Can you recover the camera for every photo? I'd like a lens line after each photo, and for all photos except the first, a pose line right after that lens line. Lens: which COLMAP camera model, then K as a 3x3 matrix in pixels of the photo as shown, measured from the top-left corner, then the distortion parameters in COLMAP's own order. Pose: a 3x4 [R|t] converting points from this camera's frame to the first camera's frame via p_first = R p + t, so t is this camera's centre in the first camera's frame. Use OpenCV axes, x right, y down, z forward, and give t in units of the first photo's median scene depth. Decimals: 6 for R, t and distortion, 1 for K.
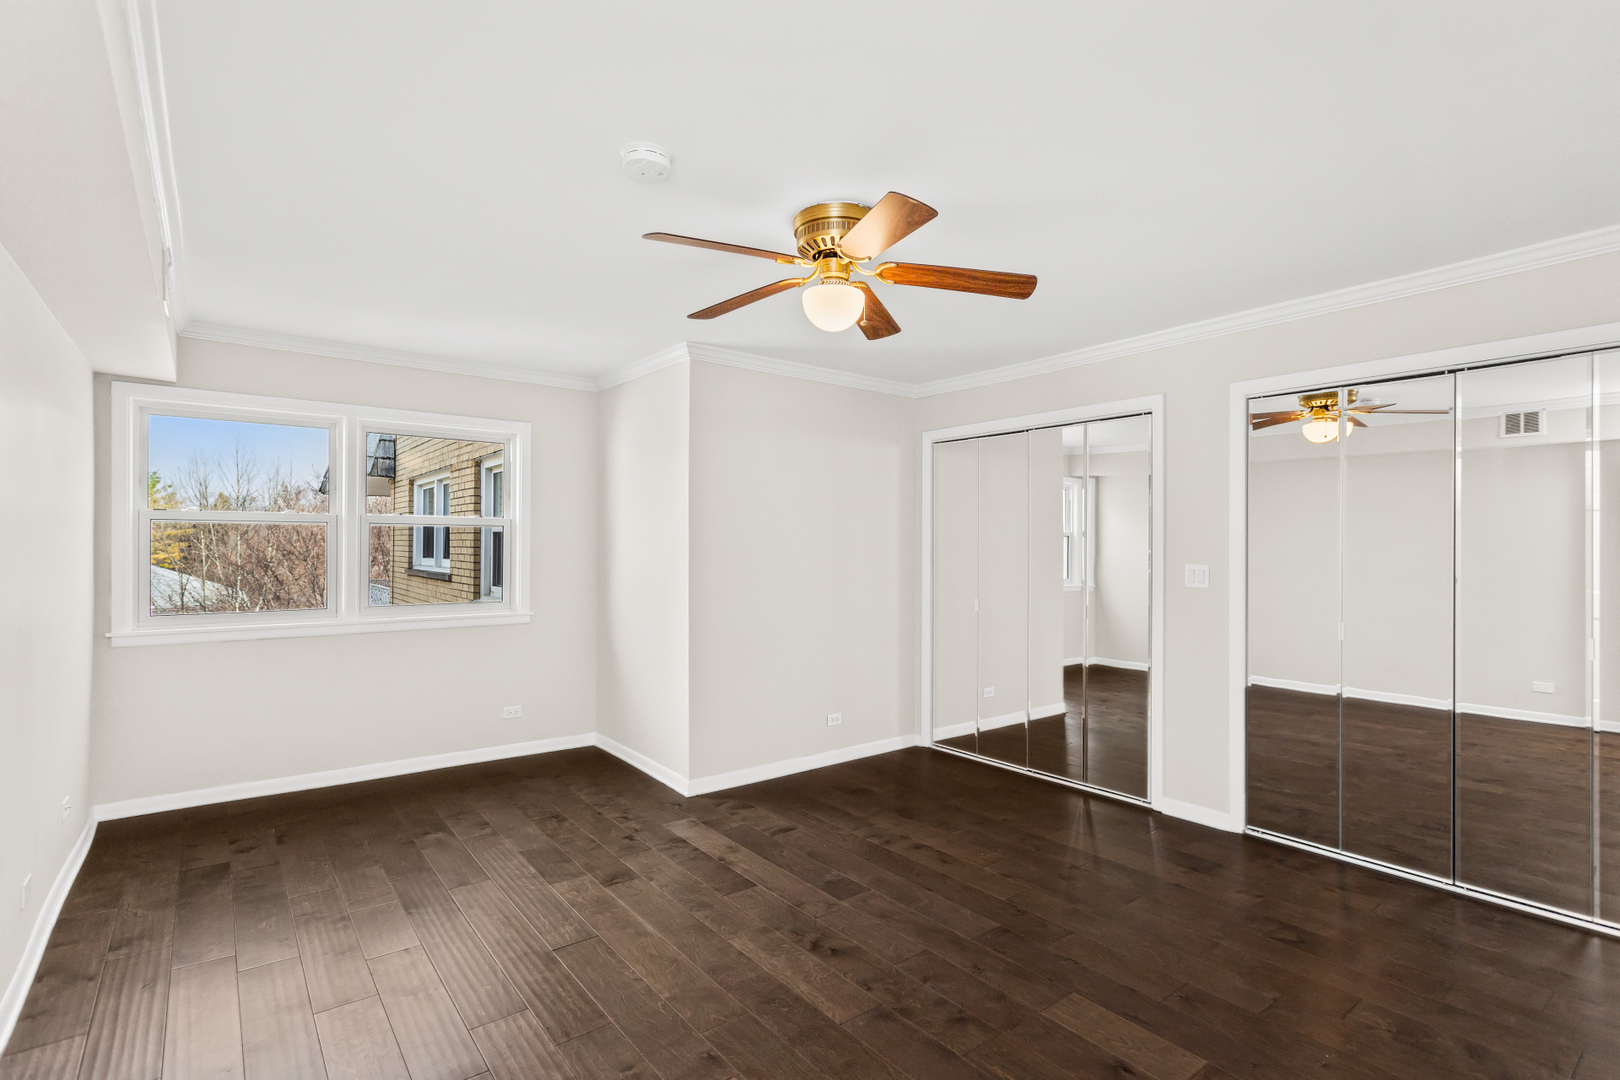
lens RADIAL K [[780.6, 0, 806.2], [0, 780.6, 523.2], [0, 0, 1]] dist [0.000807, 0.001506]
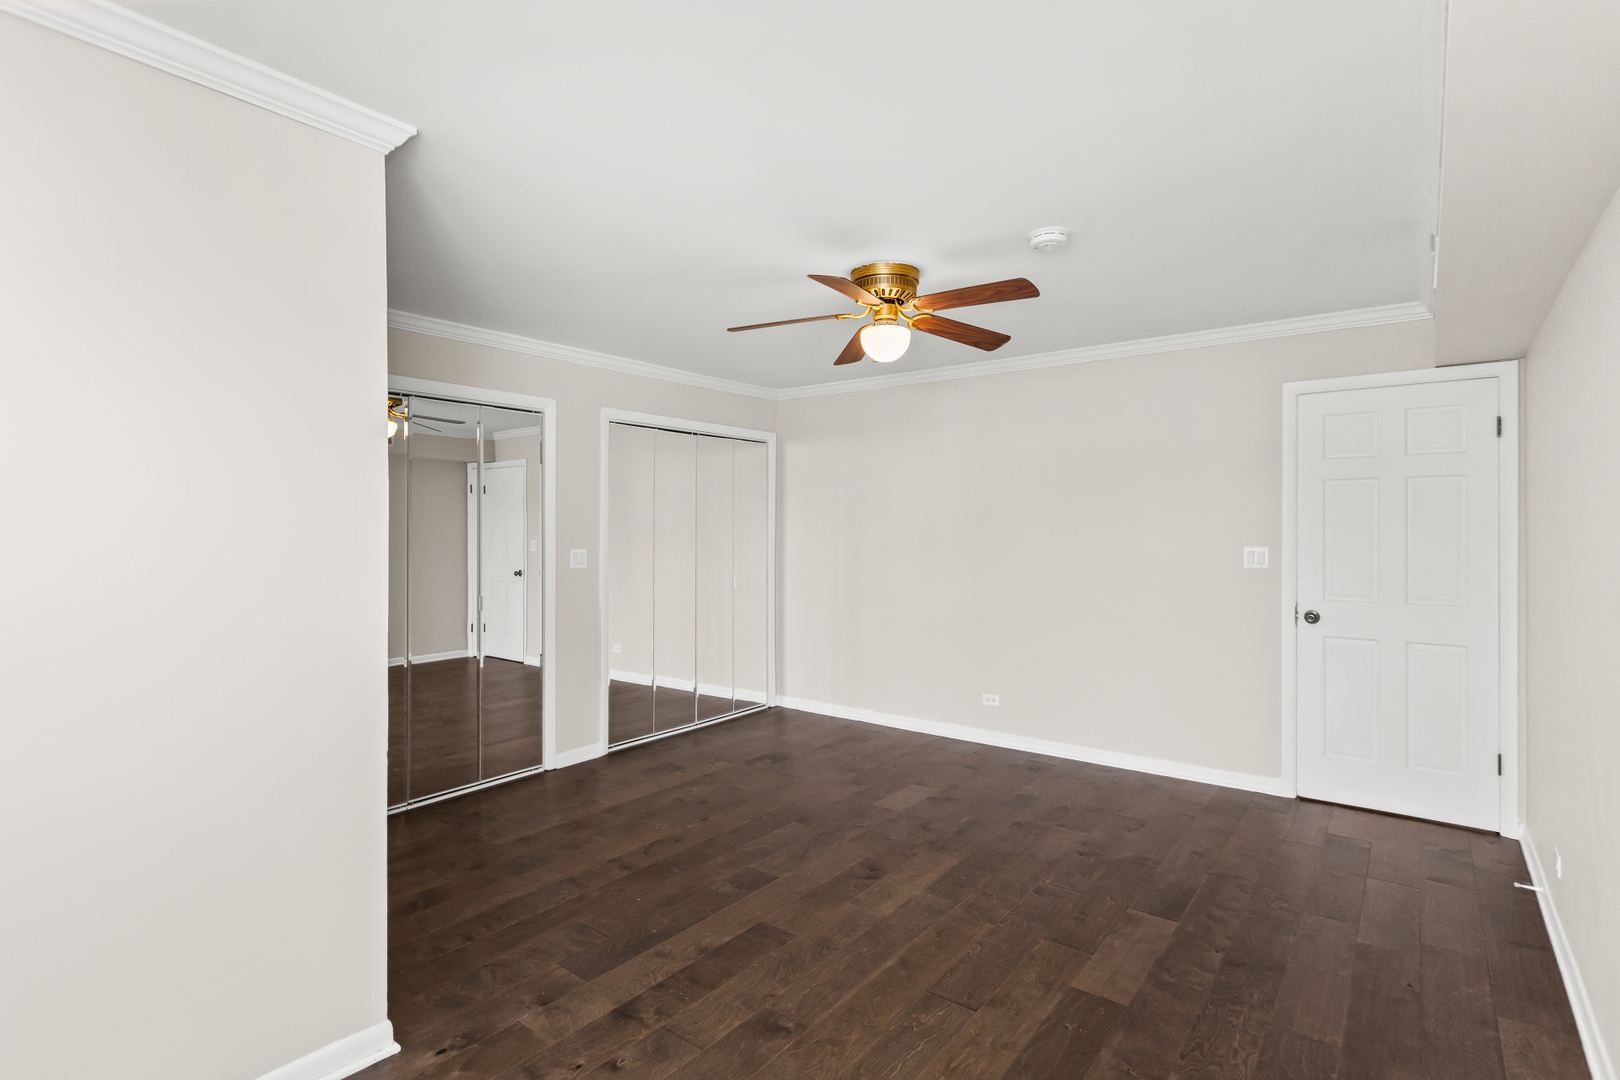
lens RADIAL K [[780.6, 0, 806.2], [0, 780.6, 523.2], [0, 0, 1]] dist [0.000807, 0.001506]
pose [[-0.240770, 0.005968, 0.970564, -0.883352], [-0.021985, 0.999691, -0.011600, 0.021242], [-0.970333, -0.024131, -0.240564, 1.110545]]
